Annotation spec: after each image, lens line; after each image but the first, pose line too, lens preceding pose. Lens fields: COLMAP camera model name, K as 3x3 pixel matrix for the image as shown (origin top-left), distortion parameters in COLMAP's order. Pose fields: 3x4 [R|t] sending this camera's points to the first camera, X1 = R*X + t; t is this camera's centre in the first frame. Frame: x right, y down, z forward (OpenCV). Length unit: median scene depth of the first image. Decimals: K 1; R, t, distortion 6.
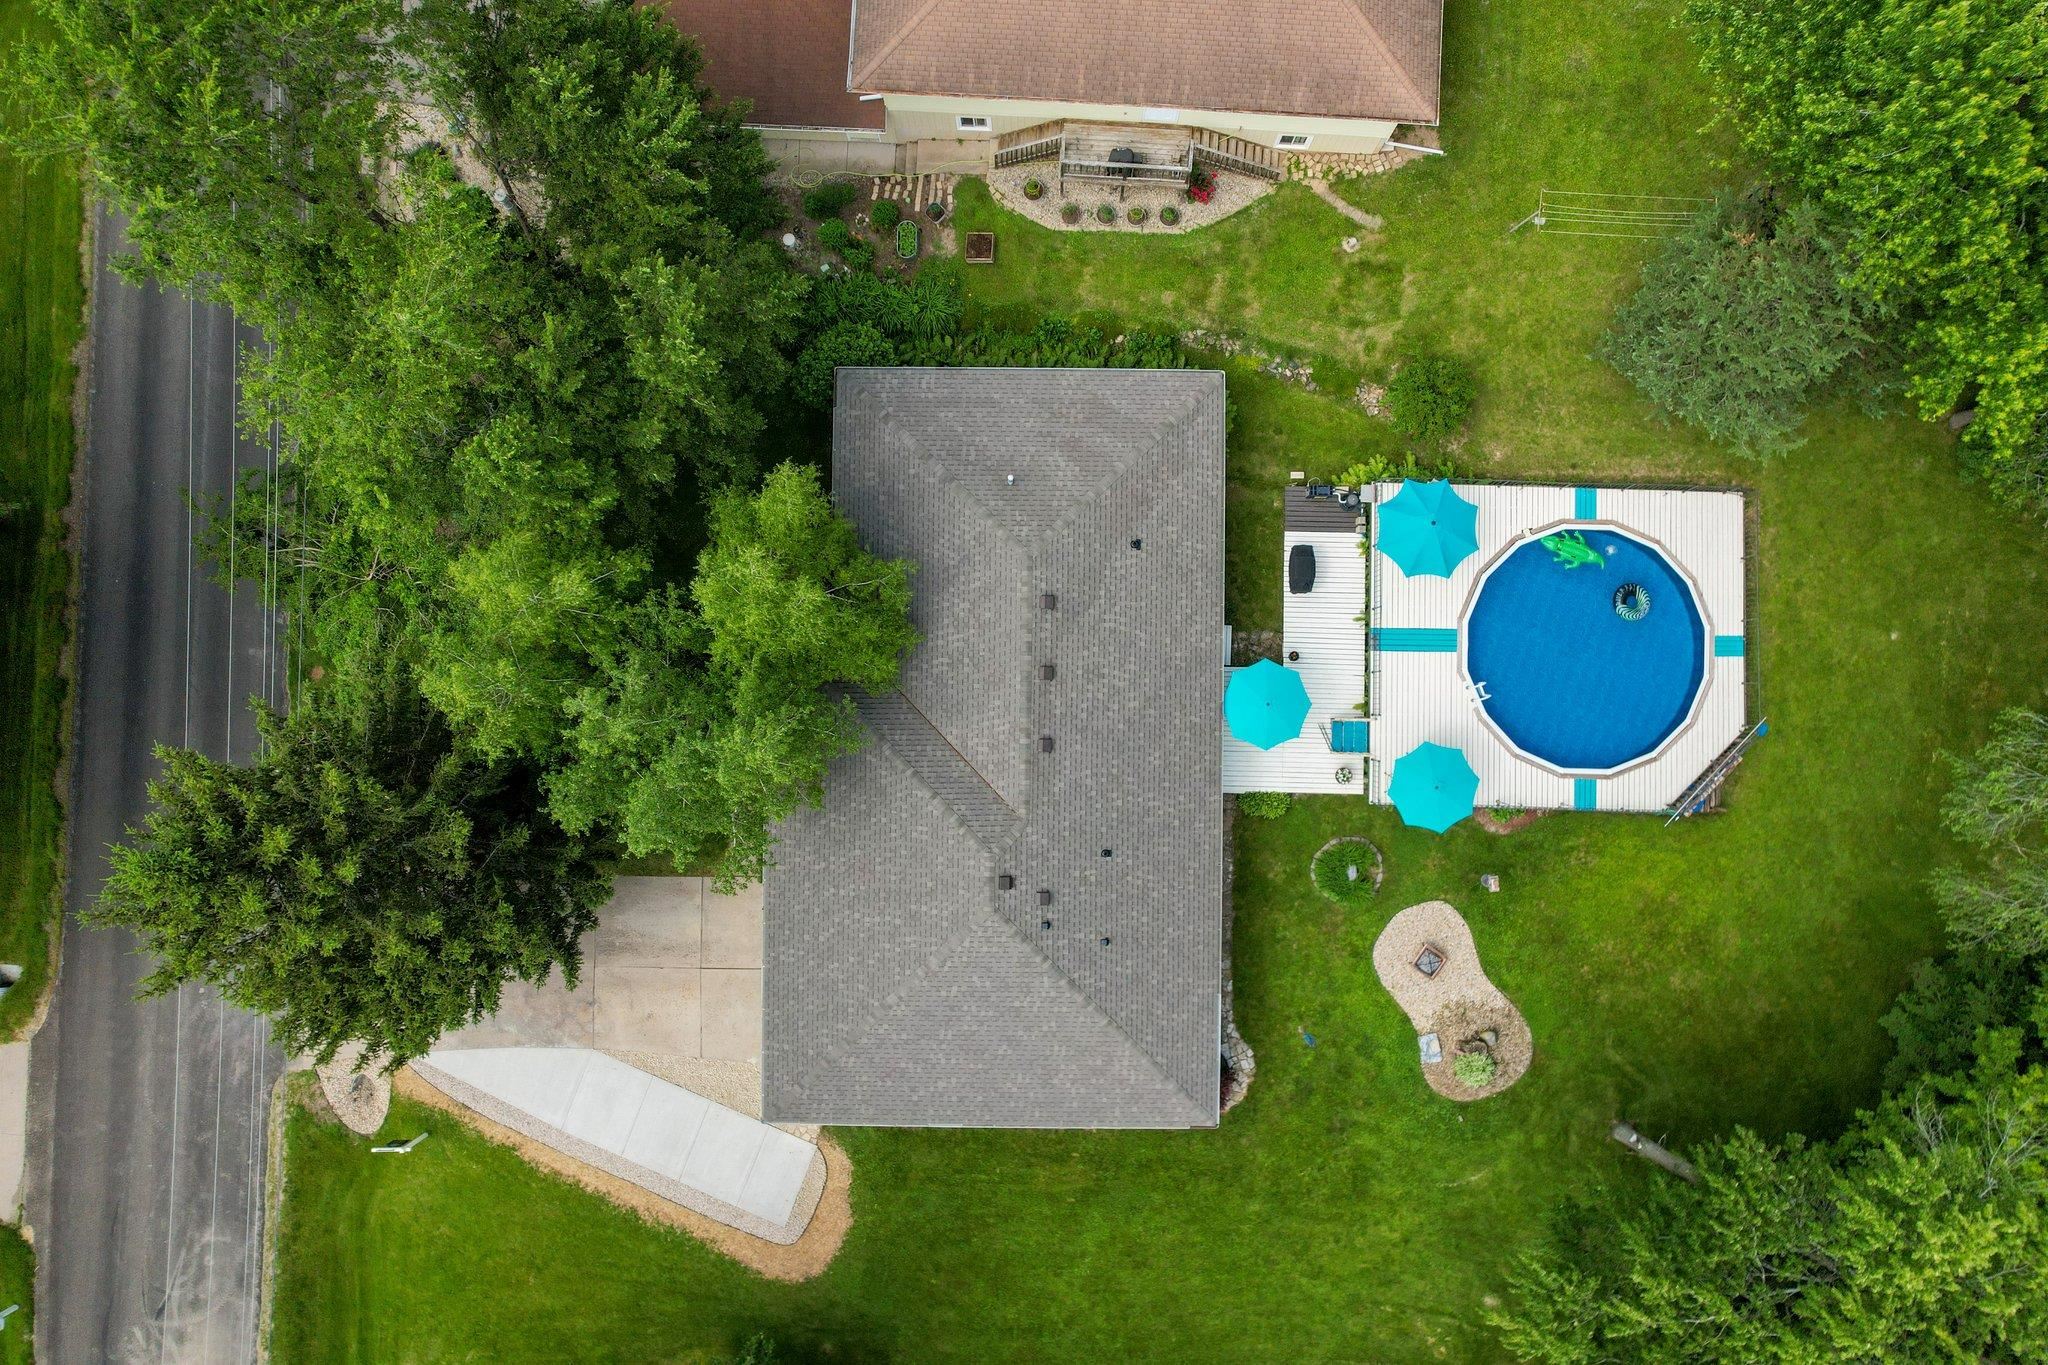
lens RADIAL K [[1311.1, 0, 1041.8], [0, 1311.1, 680.9], [0, 0, 1]] dist [-0.089735, 0.088212]
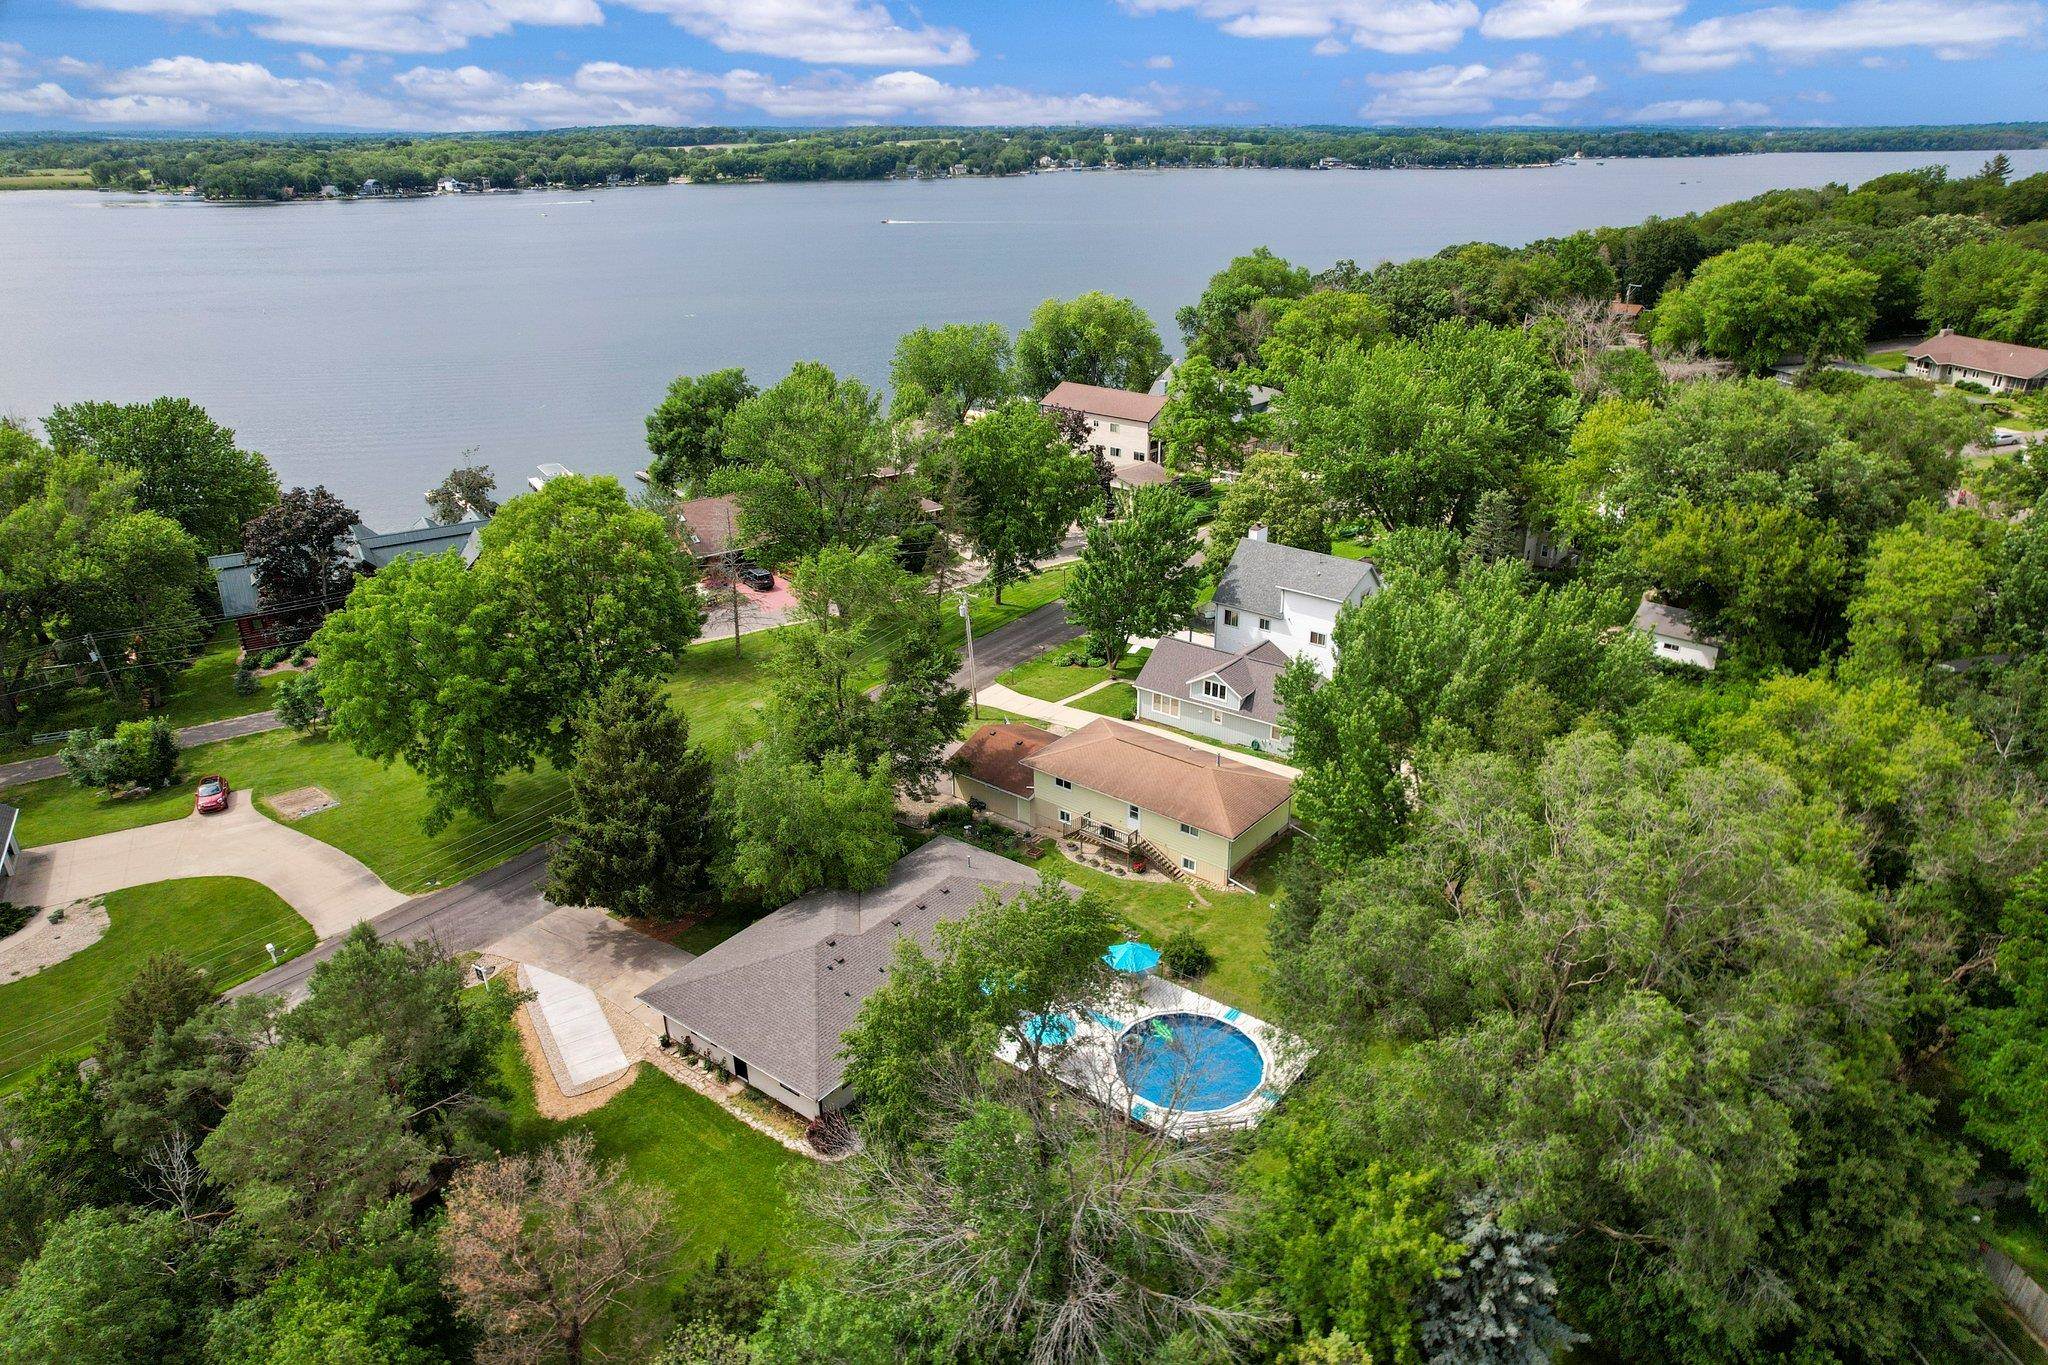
lens RADIAL K [[1311.1, 0, 1041.8], [0, 1311.1, 680.9], [0, 0, 1]] dist [-0.089735, 0.088212]
pose [[0.809020, 0.224571, -0.543189, 1.024267], [-0.587557, 0.334449, -0.736831, 1.095859], [0.016198, 0.915266, 0.402524, -0.090224]]
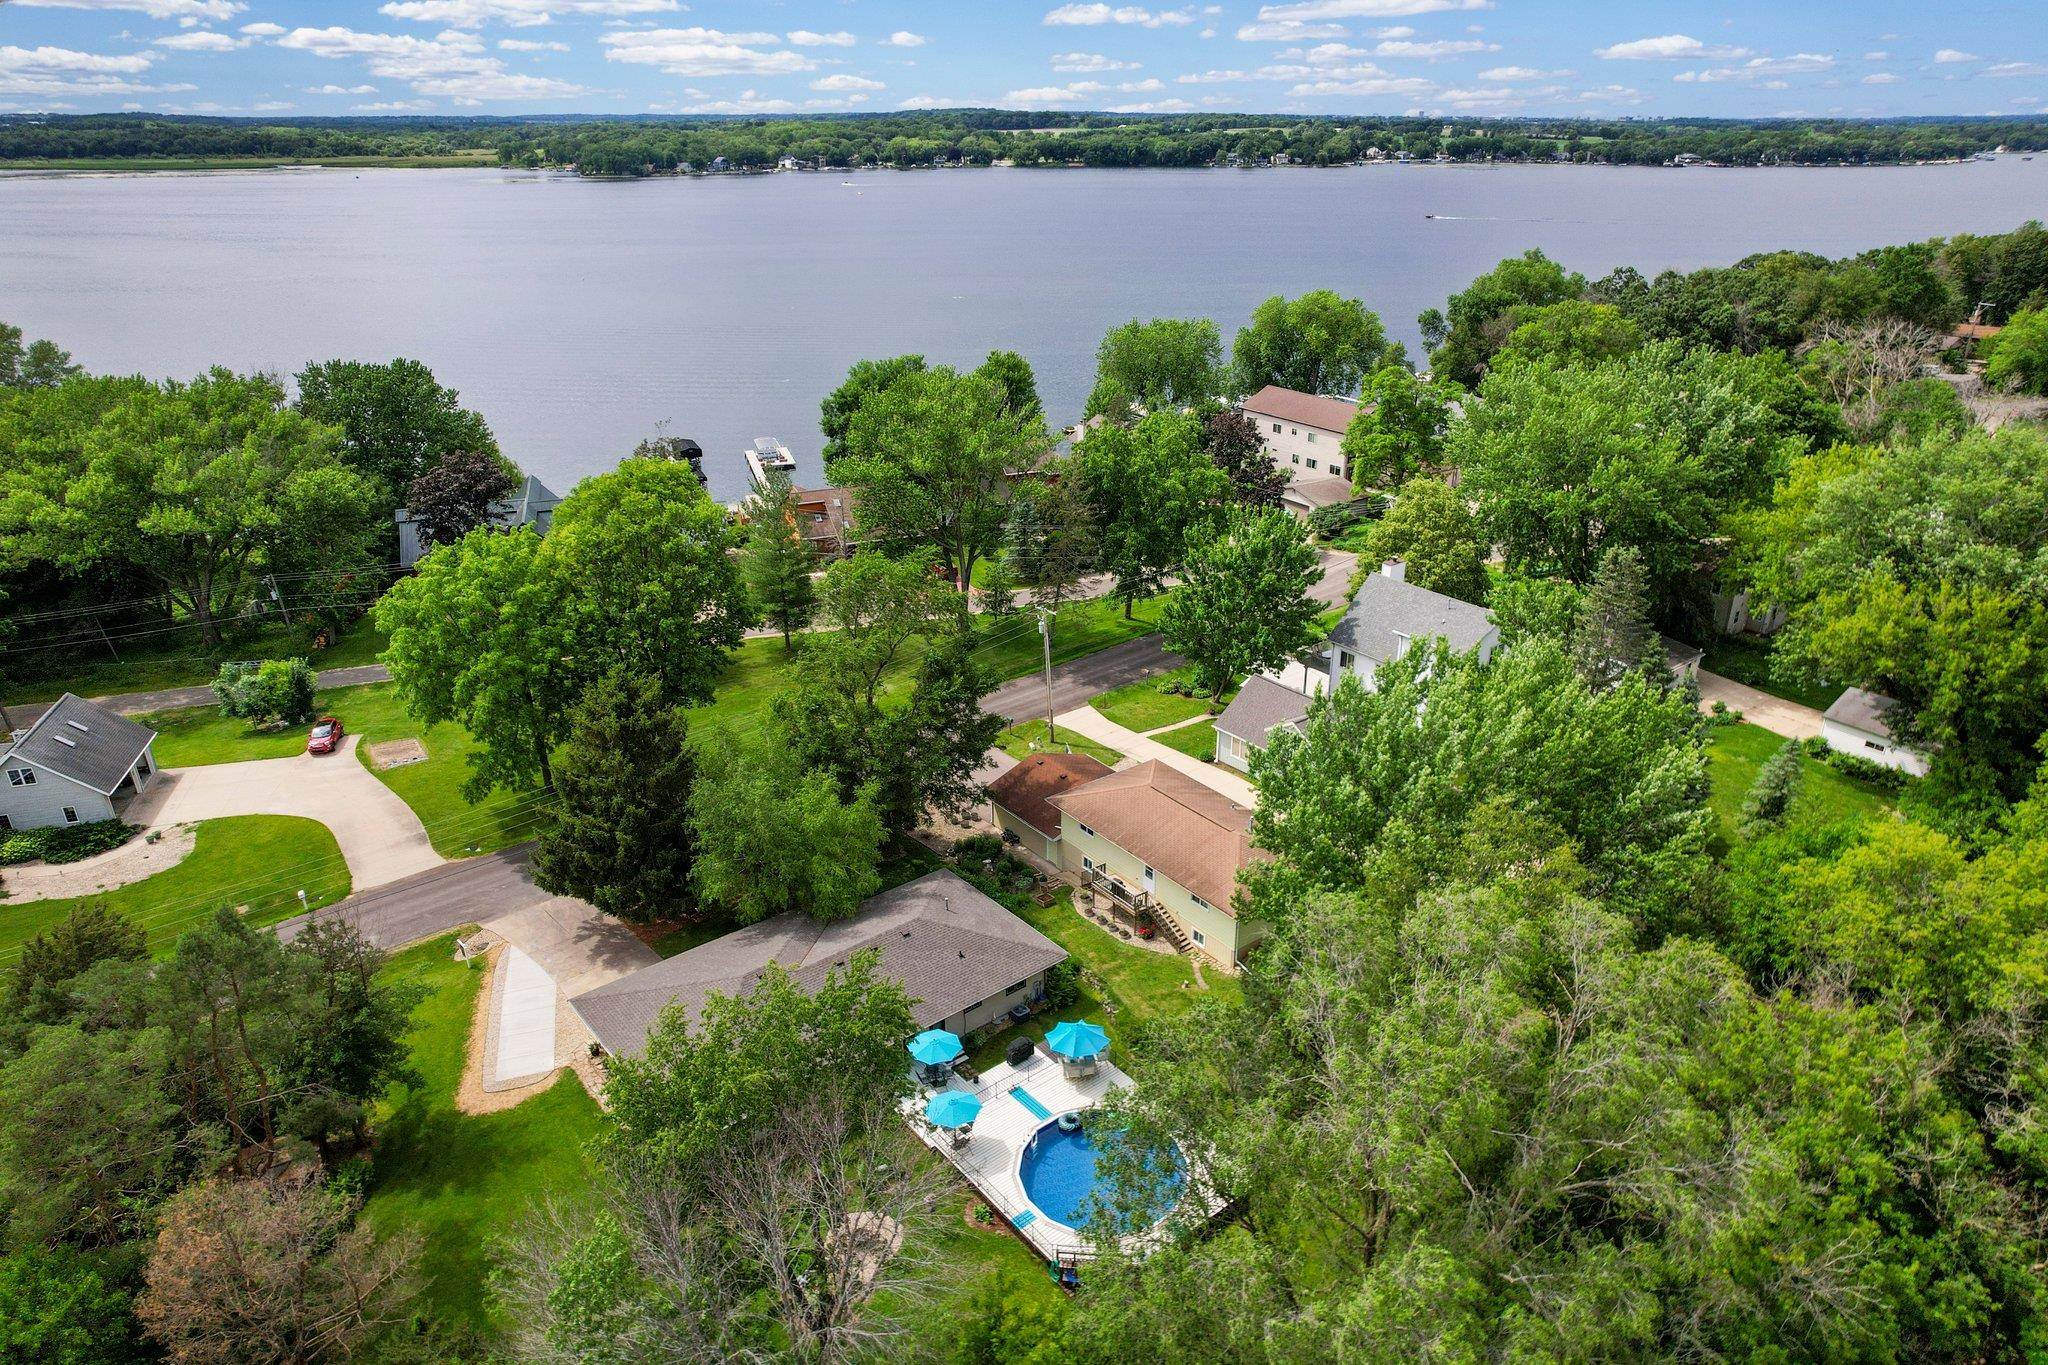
lens RADIAL K [[1311.1, 0, 1041.8], [0, 1311.1, 680.9], [0, 0, 1]] dist [-0.089735, 0.088212]
pose [[0.647690, 0.302258, -0.699383, 1.190399], [-0.761787, 0.273017, -0.587489, 0.708681], [0.013370, 0.913292, 0.407087, -0.079911]]
